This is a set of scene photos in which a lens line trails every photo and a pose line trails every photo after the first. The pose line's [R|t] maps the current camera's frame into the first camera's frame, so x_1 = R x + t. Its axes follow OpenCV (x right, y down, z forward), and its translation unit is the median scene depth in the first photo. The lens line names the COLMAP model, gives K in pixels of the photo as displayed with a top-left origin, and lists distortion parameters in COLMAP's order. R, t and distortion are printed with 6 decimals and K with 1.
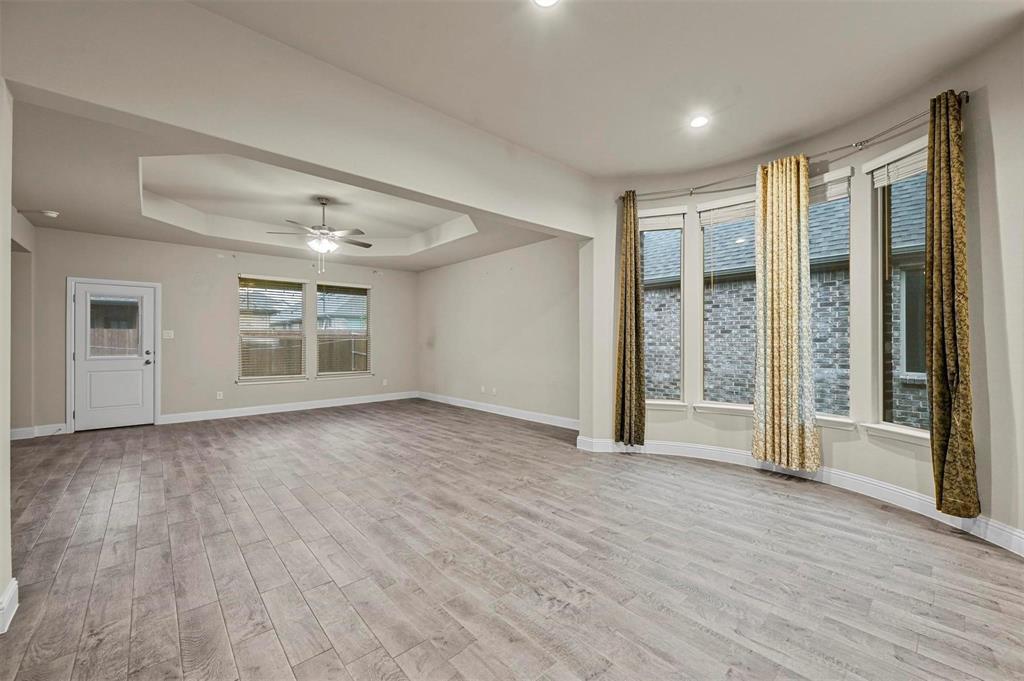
lens RADIAL K [[402.7, 0, 511.8], [0, 402.7, 338.4], [0, 0, 1]] dist [0.006962, 0.000202]
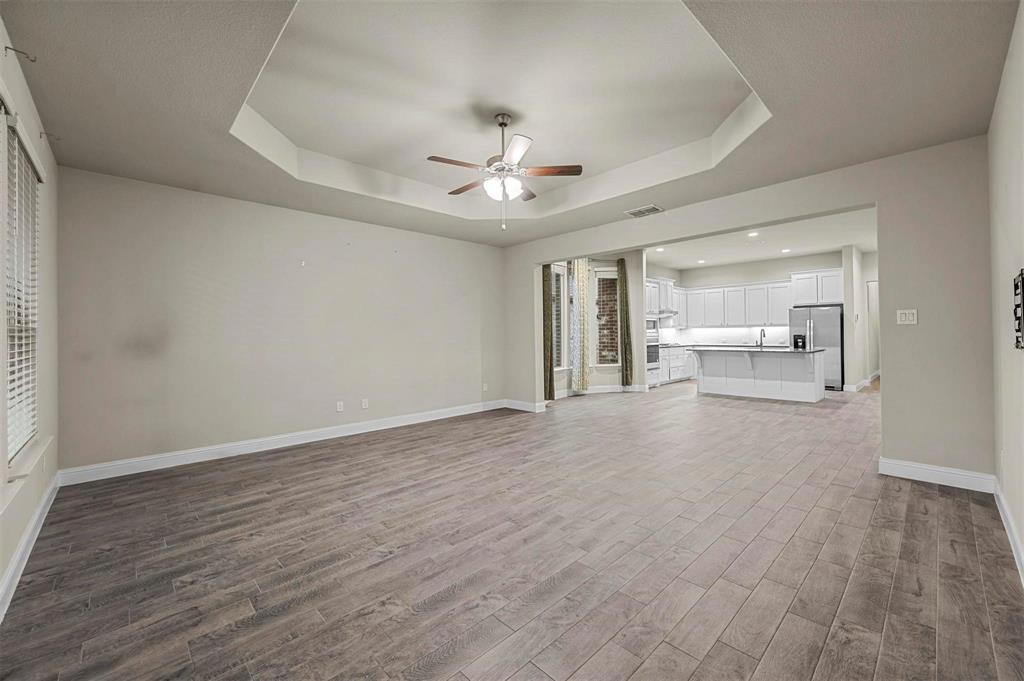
lens RADIAL K [[402.7, 0, 512.0], [0, 402.7, 336.2], [0, 0, 1]] dist [0.006962, 0.000202]
pose [[-0.027009, -0.003510, 0.999629, -1.328326], [0.003967, 0.999986, 0.003619, 0.005695], [-0.999627, 0.004063, -0.026994, 1.198687]]
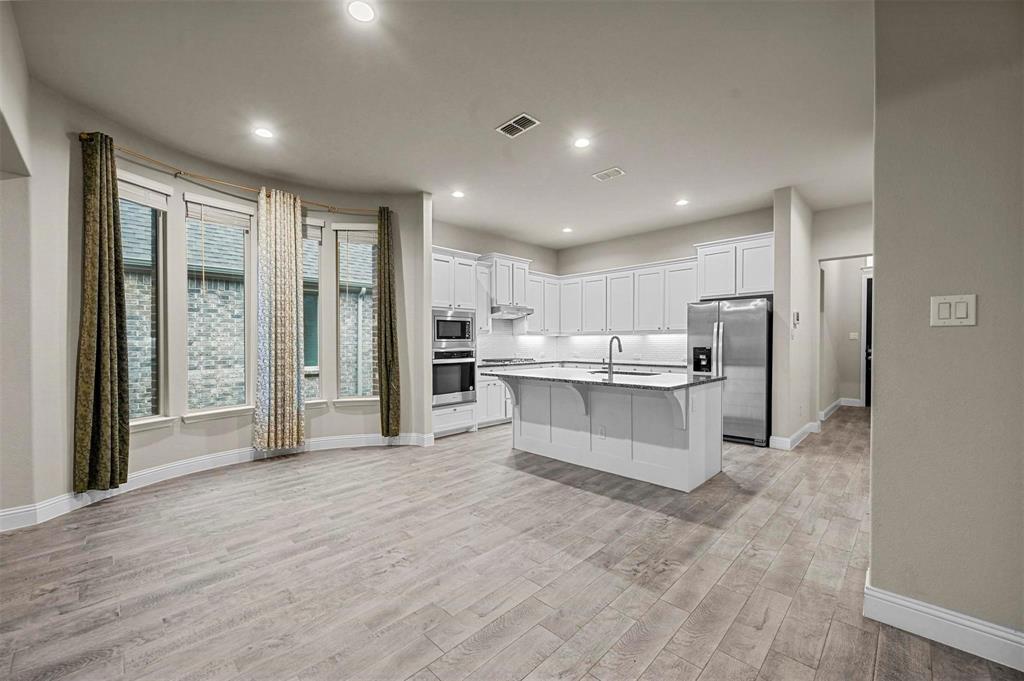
lens RADIAL K [[402.7, 0, 514.3], [0, 402.7, 342.8], [0, 0, 1]] dist [0.006962, 0.000202]
pose [[-0.045431, 0.002411, 0.998965, -0.558373], [-0.003169, 0.999992, -0.002558, 0.004017], [-0.998962, -0.003282, -0.045423, 0.368270]]
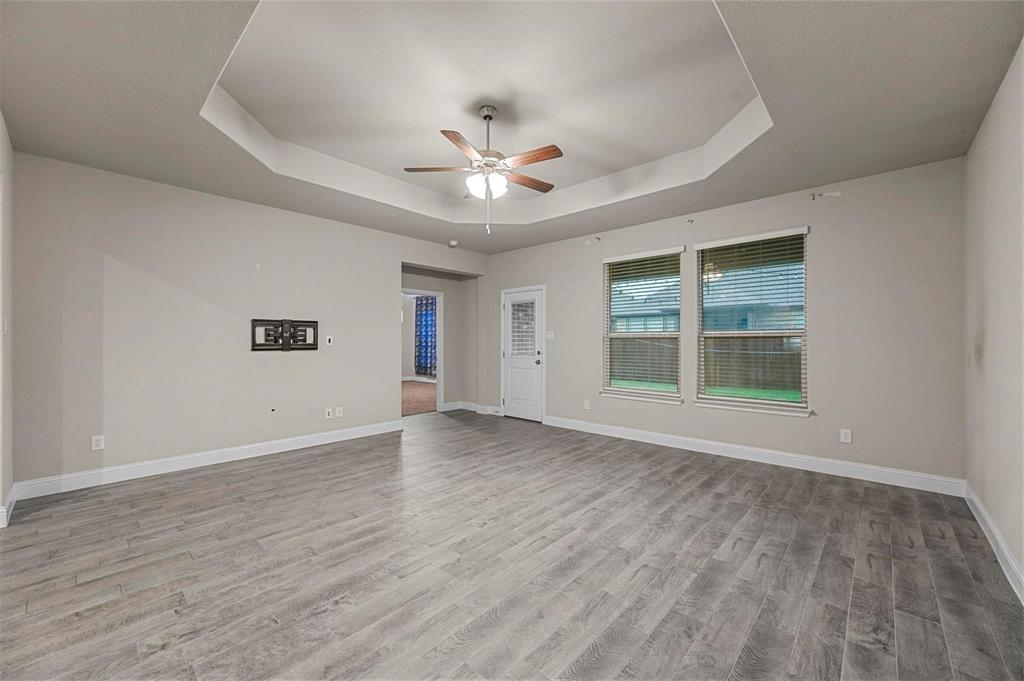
lens RADIAL K [[402.7, 0, 510.6], [0, 402.7, 340.7], [0, 0, 1]] dist [0.006962, 0.000202]
pose [[0.093157, -0.001289, -0.995651, 0.169680], [0.006703, 0.999977, -0.000667, 0.004870], [0.995629, -0.006612, 0.093163, 1.163702]]
